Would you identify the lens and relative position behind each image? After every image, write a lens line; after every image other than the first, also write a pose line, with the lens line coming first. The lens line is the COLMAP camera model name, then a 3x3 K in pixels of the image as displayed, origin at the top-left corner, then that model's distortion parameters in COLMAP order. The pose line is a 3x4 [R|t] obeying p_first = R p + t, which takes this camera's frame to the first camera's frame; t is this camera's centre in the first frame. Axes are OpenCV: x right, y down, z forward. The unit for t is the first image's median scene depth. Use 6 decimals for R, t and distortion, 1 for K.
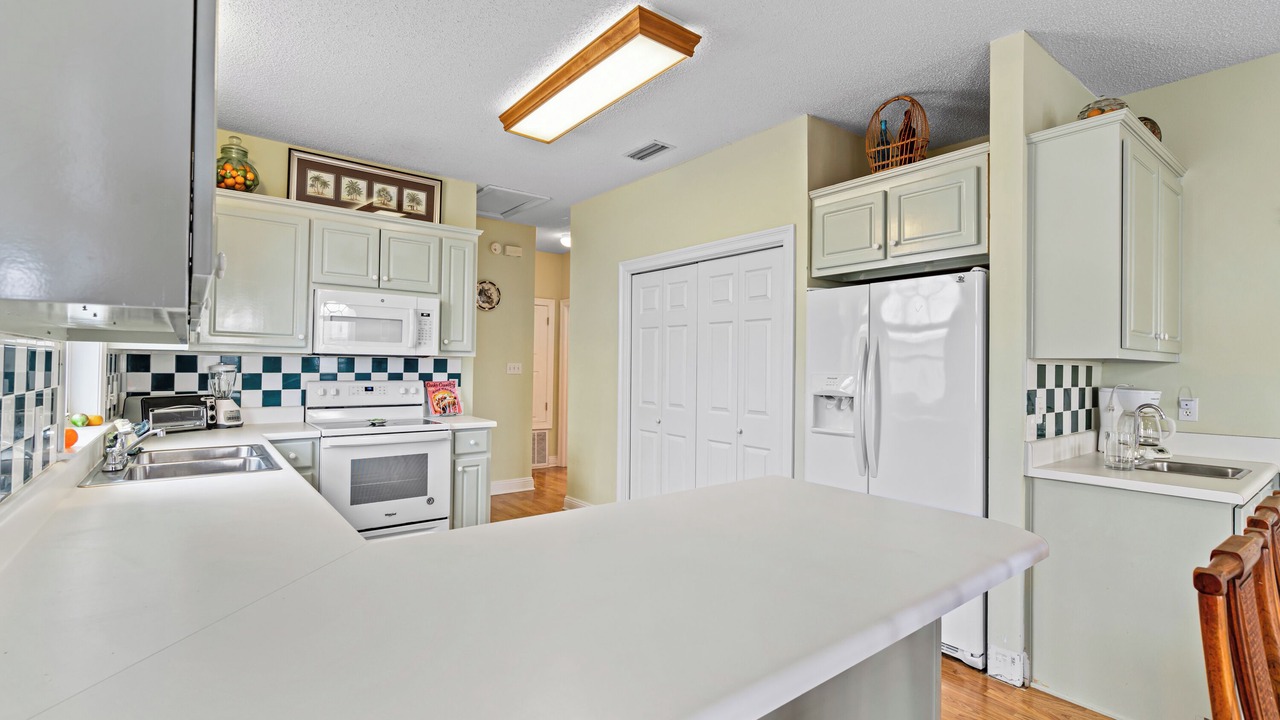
lens RADIAL K [[585.2, 0, 633.2], [0, 585.2, 358.4], [0, 0, 1]] dist [-0.000440, 0.000357]
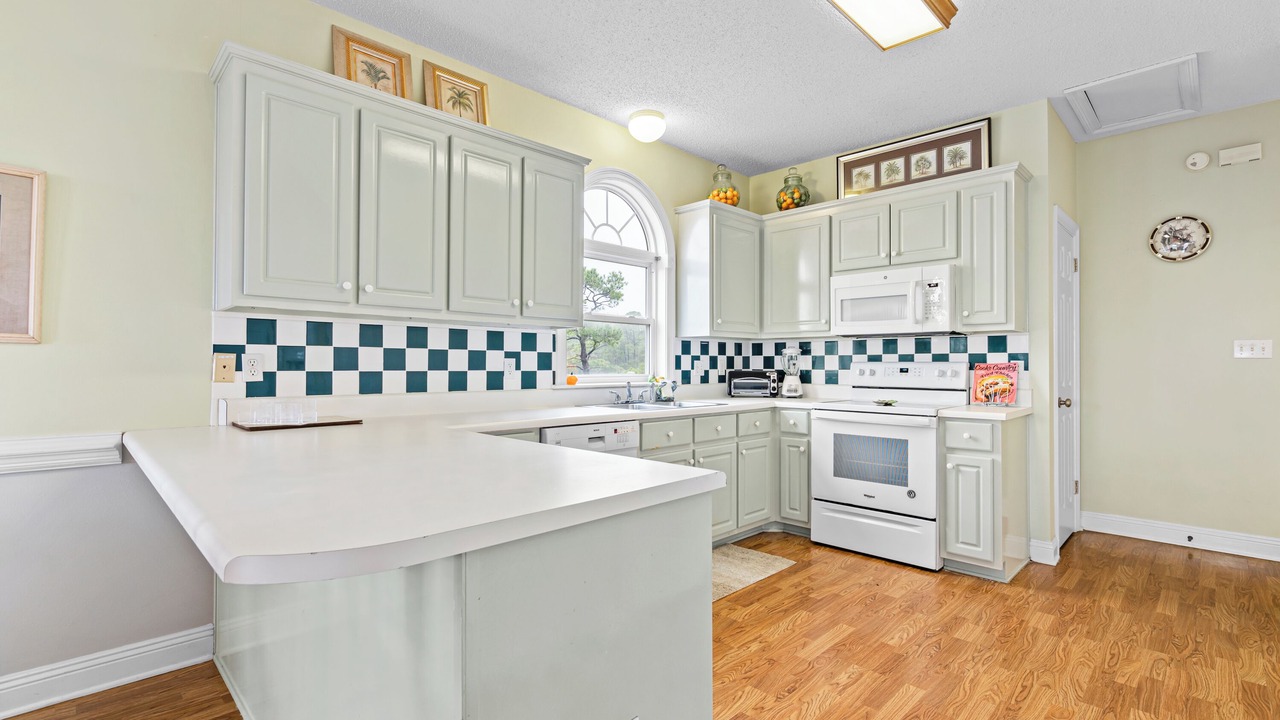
lens RADIAL K [[585.2, 0, 636.7], [0, 585.2, 353.1], [0, 0, 1]] dist [-0.000440, 0.000357]
pose [[0.125845, -0.030608, -0.991578, 0.459818], [0.010392, 0.999510, -0.029534, 0.049026], [0.991996, -0.006588, 0.126101, 0.450134]]
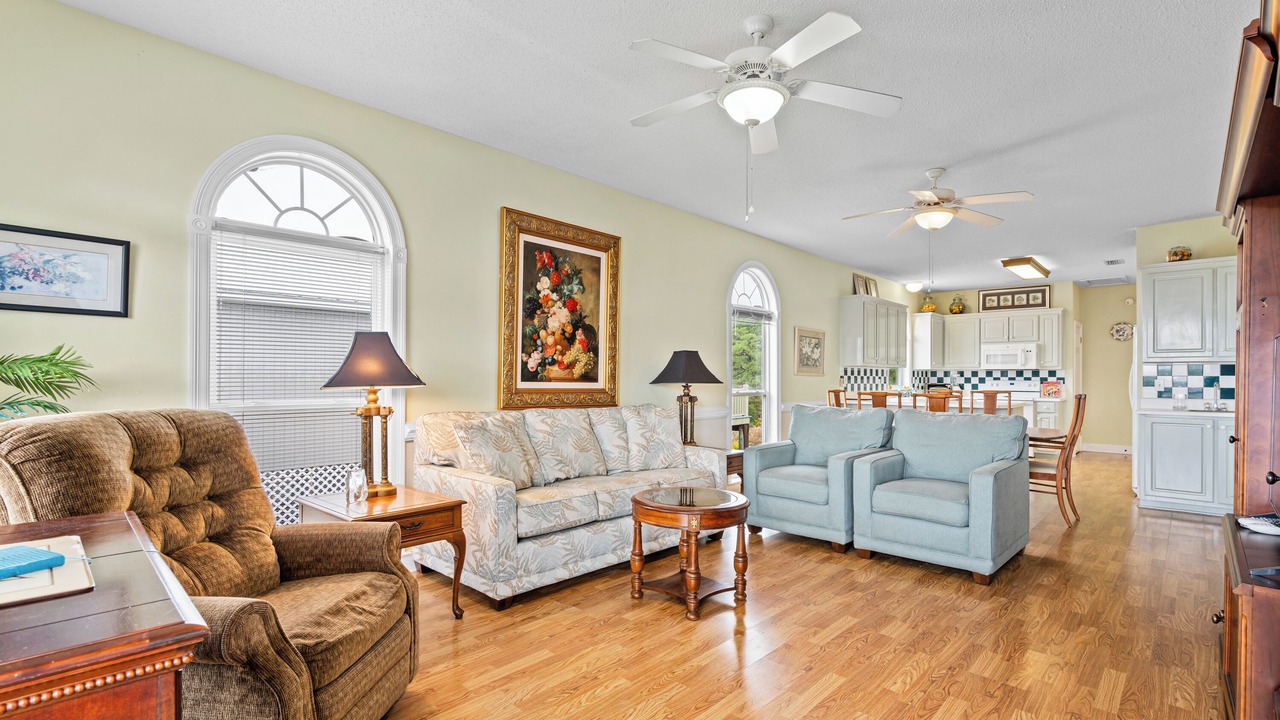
lens RADIAL K [[585.2, 0, 635.6], [0, 585.2, 370.9], [0, 0, 1]] dist [-0.000440, 0.000357]
pose [[0.155645, -0.030080, -0.987355, 1.672181], [0.002427, 0.999545, -0.030068, 0.068759], [0.987810, 0.002284, 0.155647, -0.880421]]
